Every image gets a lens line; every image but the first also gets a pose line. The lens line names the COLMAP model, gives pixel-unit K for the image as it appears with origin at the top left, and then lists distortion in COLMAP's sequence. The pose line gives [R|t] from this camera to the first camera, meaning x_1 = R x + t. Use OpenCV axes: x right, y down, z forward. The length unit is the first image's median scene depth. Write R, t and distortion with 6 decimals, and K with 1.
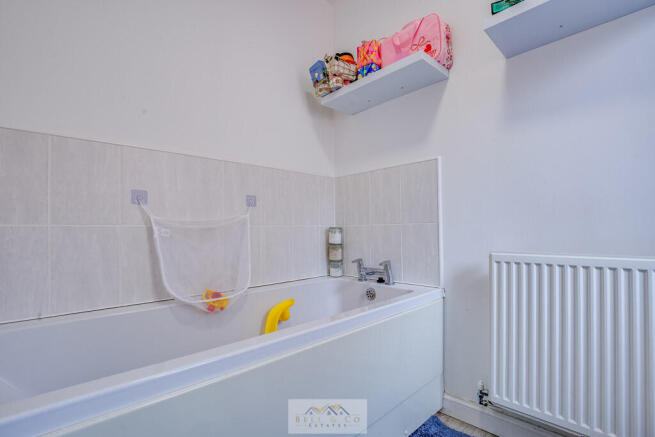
lens RADIAL K [[321.1, 0, 331.2], [0, 321.1, 228.1], [0, 0, 1]] dist [-0.000594, -0.000140]
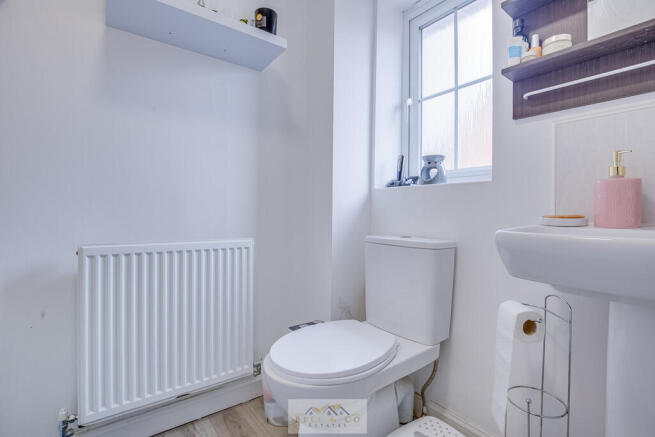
lens RADIAL K [[324.8, 0, 327.9], [0, 324.8, 221.9], [0, 0, 1]] dist [-0.000352, -0.000278]
pose [[0.114955, 0.000367, 0.993371, -0.267656], [-0.012312, 0.999924, 0.001056, 0.004792], [-0.993294, -0.012352, 0.114950, 0.274983]]
